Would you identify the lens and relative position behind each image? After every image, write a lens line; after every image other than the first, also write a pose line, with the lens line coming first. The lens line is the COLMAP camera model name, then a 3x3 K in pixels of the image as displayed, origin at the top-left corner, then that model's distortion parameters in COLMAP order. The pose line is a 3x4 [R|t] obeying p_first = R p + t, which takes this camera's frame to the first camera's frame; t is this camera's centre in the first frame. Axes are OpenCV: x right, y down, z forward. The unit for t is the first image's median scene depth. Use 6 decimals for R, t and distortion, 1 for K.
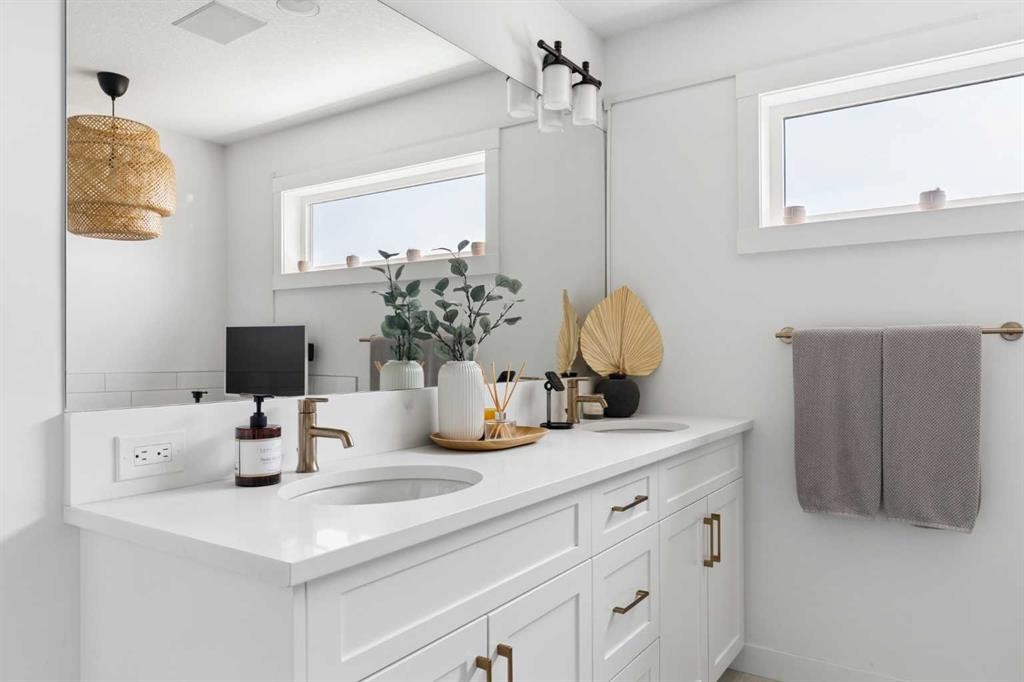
lens RADIAL K [[748.8, 0, 512.1], [0, 748.8, 358.1], [0, 0, 1]] dist [0.070698, 0.000017]
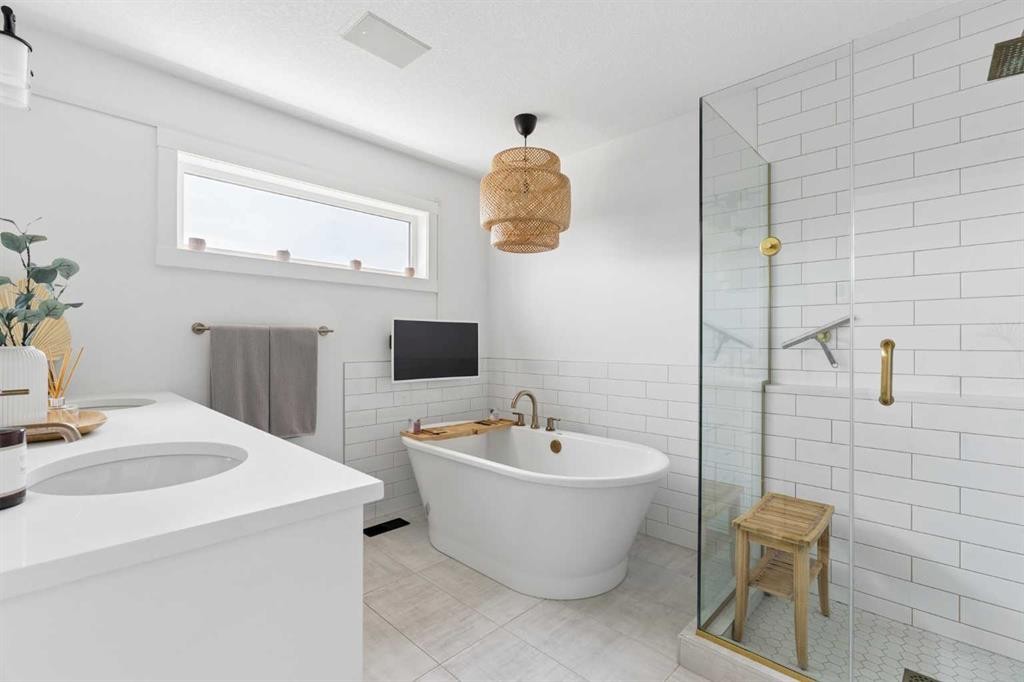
lens RADIAL K [[458.8, 0, 512.0], [0, 458.8, 341.0], [0, 0, 1]] dist [-0.003490, -0.000022]
pose [[0.134185, 0.001785, 0.990955, -0.449635], [0.002256, 0.999995, -0.002107, -0.004060], [-0.990954, 0.002519, 0.134181, 0.334386]]
